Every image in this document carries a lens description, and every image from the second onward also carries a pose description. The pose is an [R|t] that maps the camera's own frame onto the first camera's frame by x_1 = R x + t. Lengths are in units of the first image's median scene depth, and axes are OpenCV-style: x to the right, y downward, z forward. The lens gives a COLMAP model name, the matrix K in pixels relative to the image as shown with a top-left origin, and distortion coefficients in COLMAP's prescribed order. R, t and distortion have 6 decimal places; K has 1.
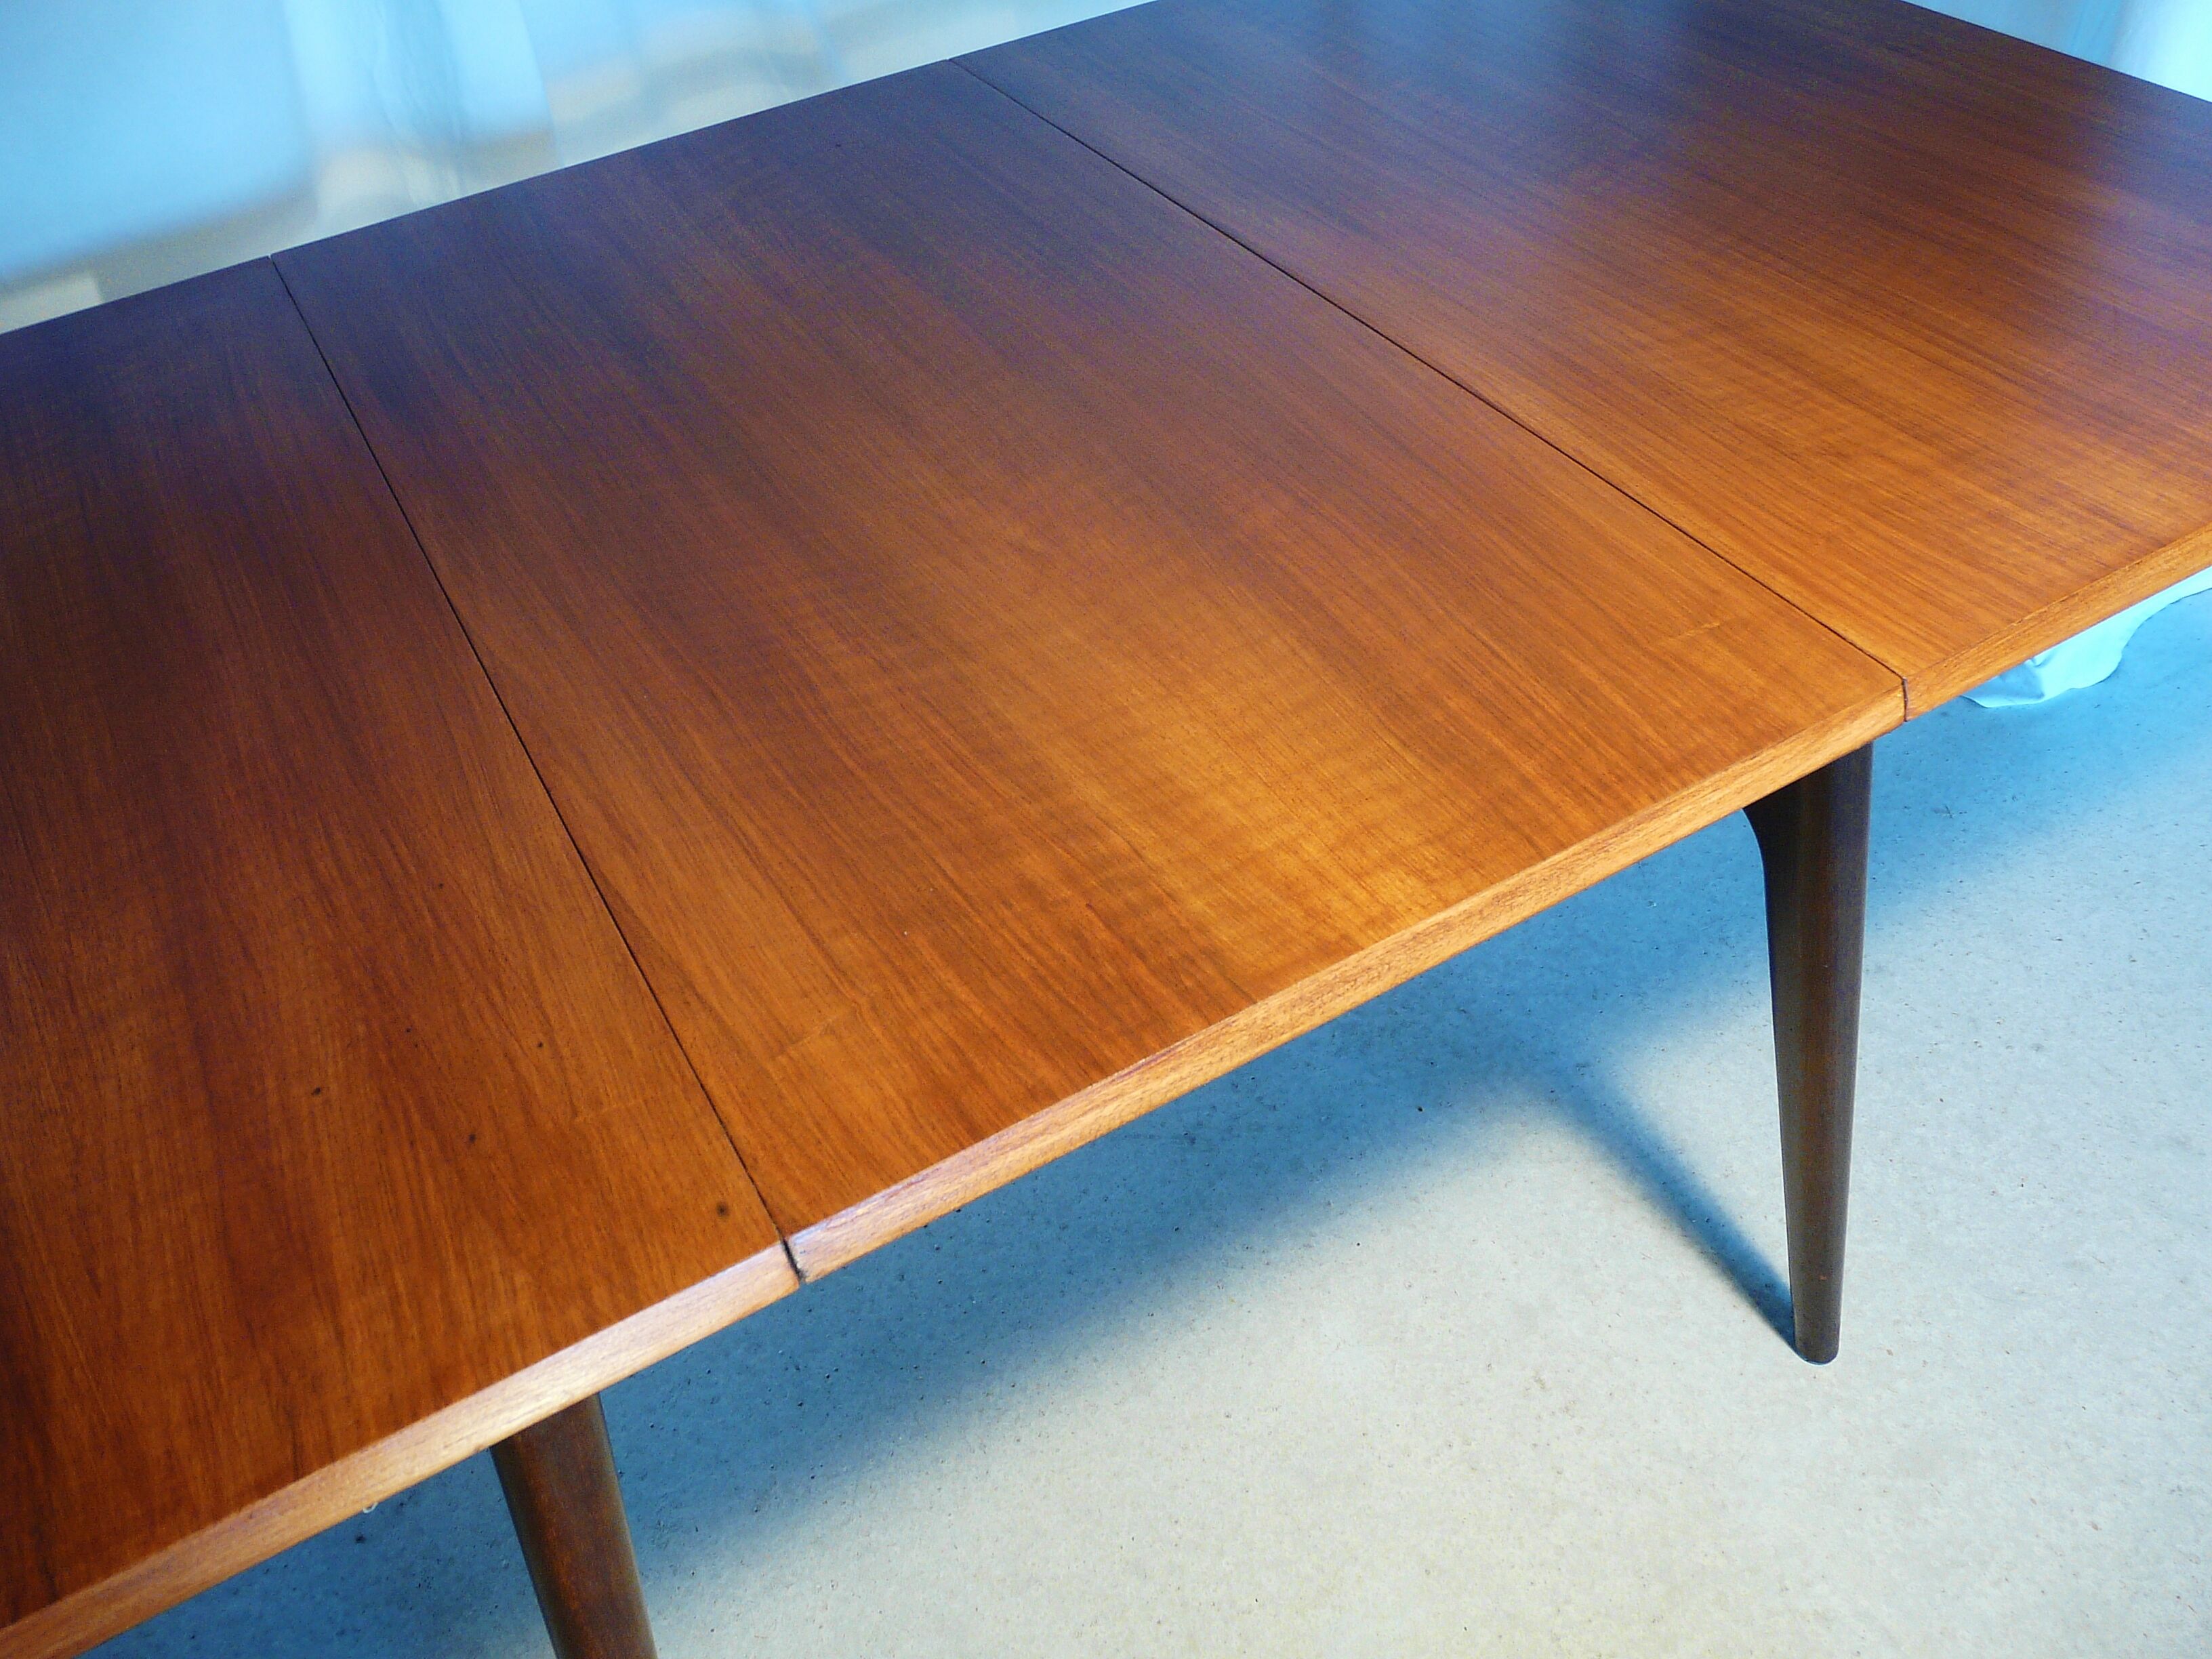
lens RADIAL K [[1837.3, 0, 1105.6], [0, 1837.3, 838.7], [0, 0, 1]] dist [-0.085475, 0.096340]
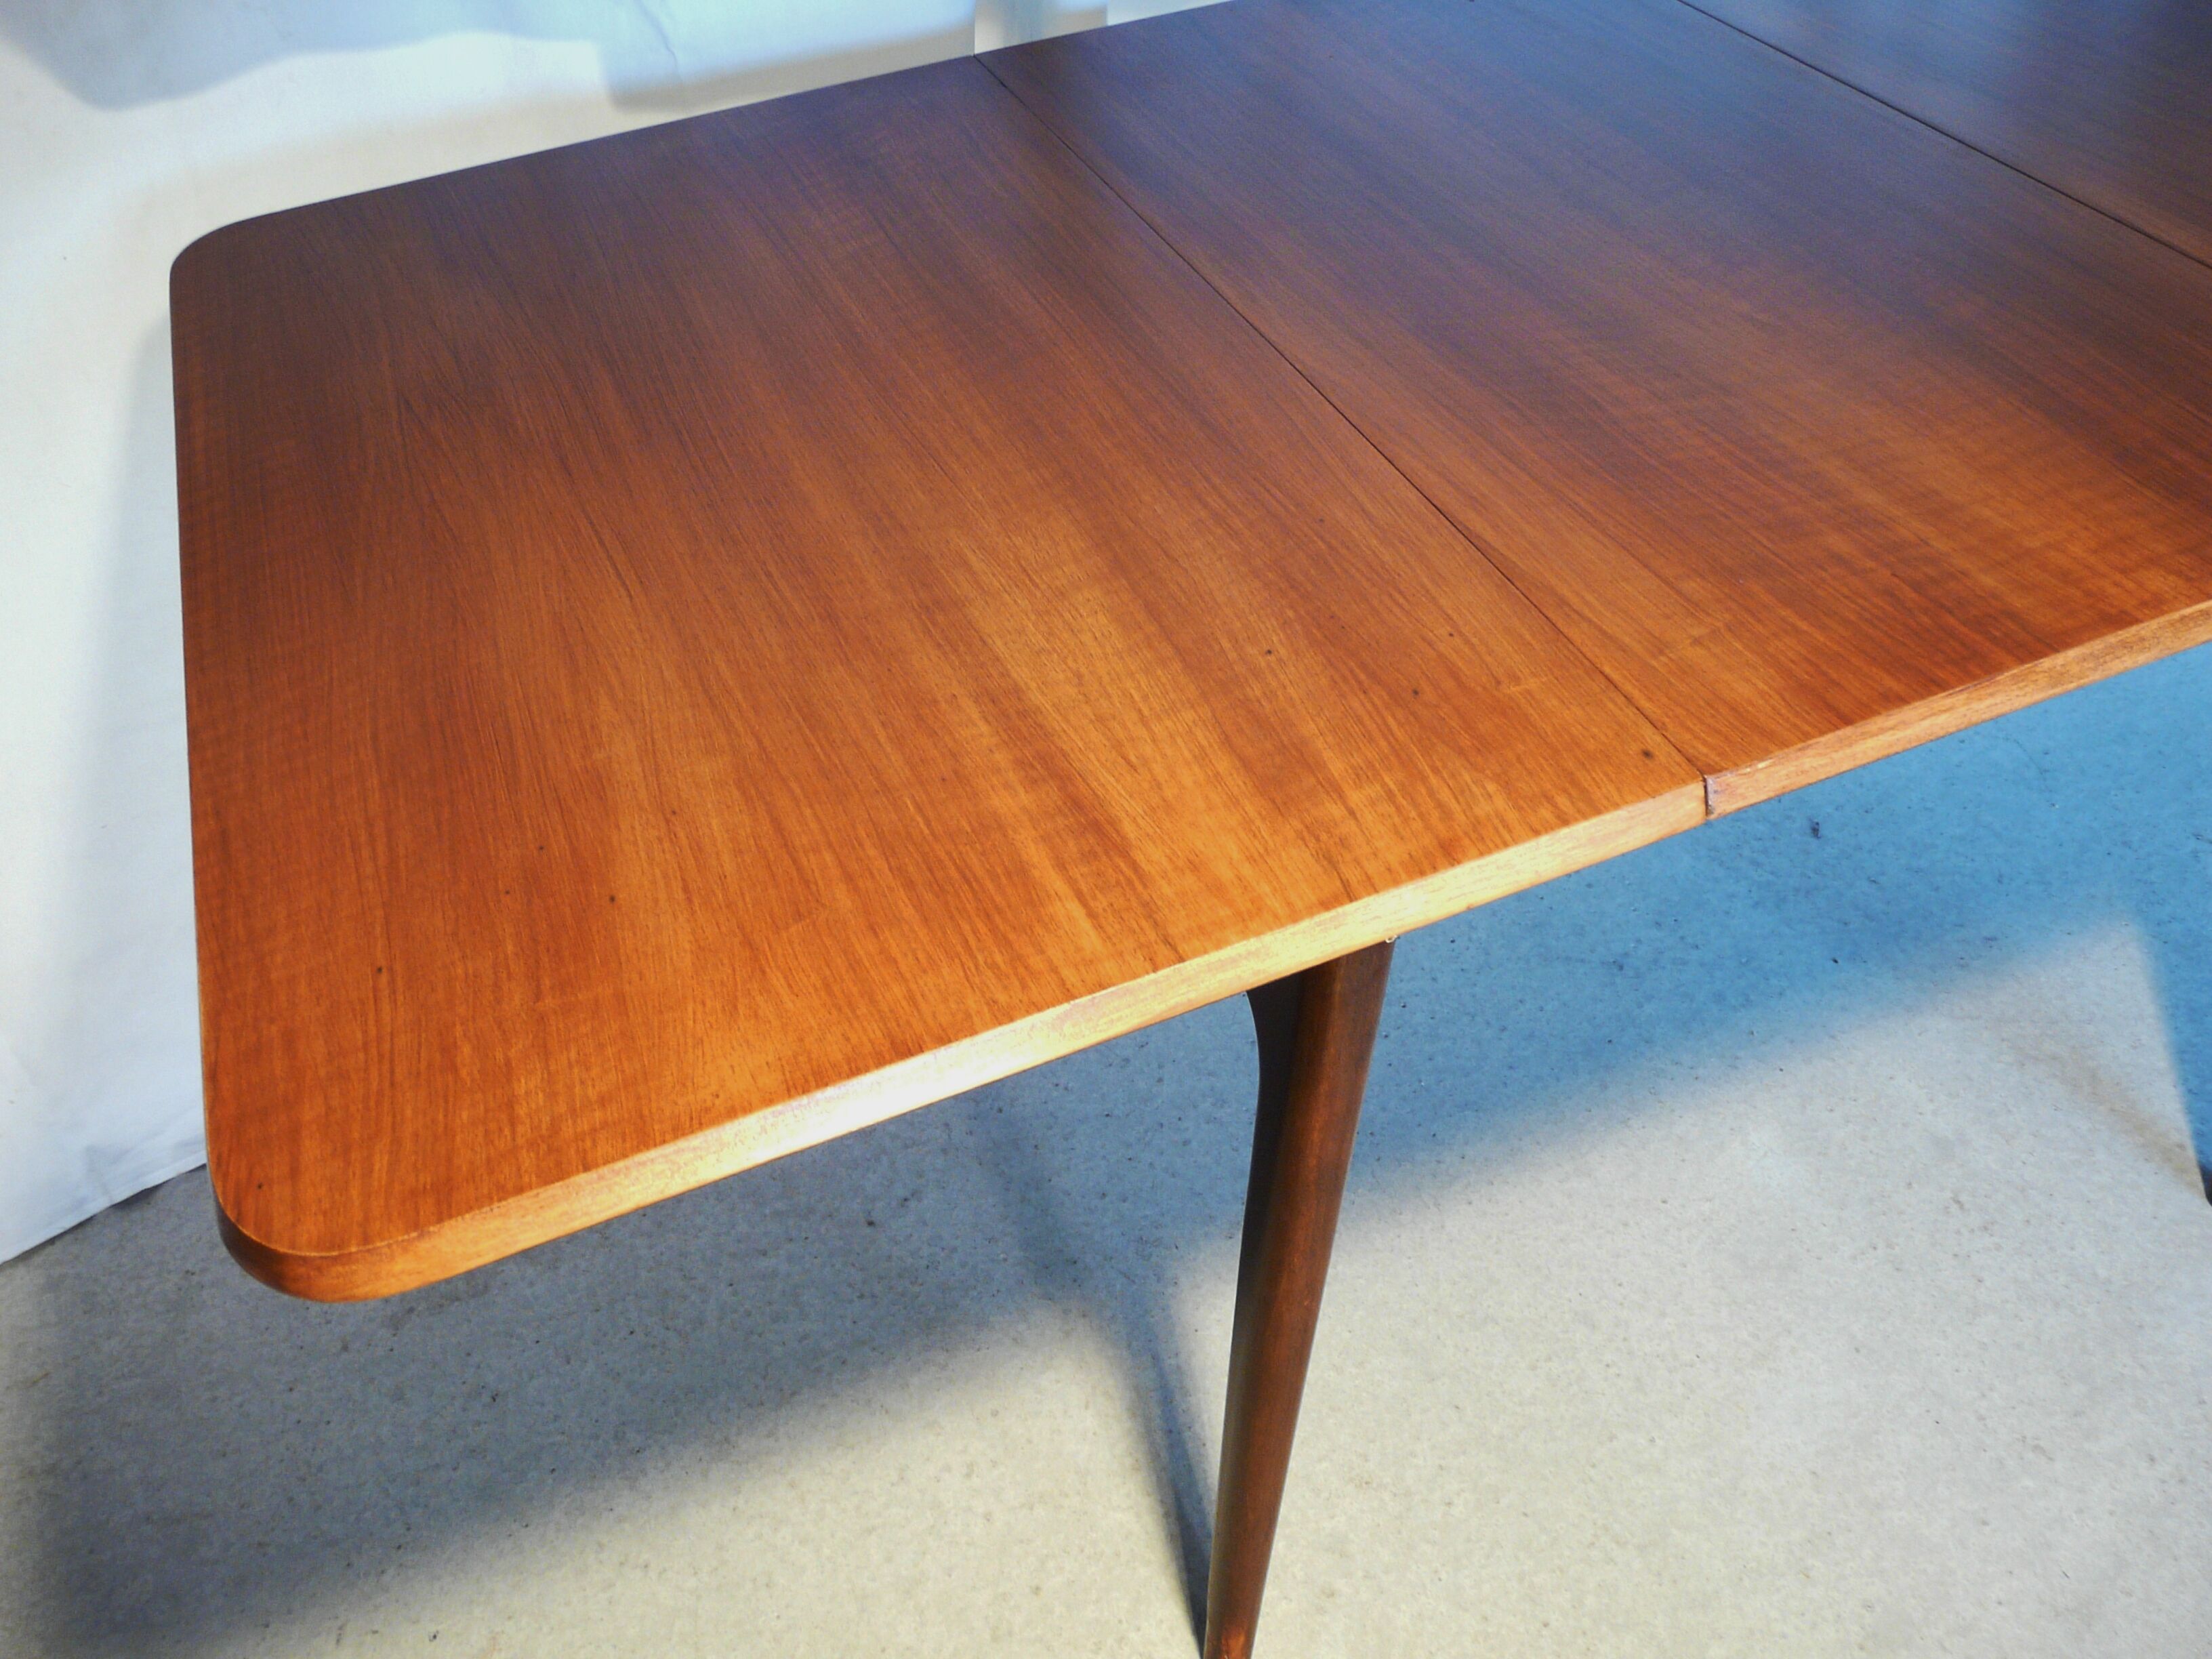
lens RADIAL K [[1837.3, 0, 1104.4], [0, 1837.3, 840.5], [0, 0, 1]] dist [-0.085475, 0.096340]
pose [[0.991442, 0.101204, -0.082459, -0.359523], [-0.100199, 0.994835, 0.016257, 0.214361], [0.083678, -0.007855, 0.996462, -0.202914]]
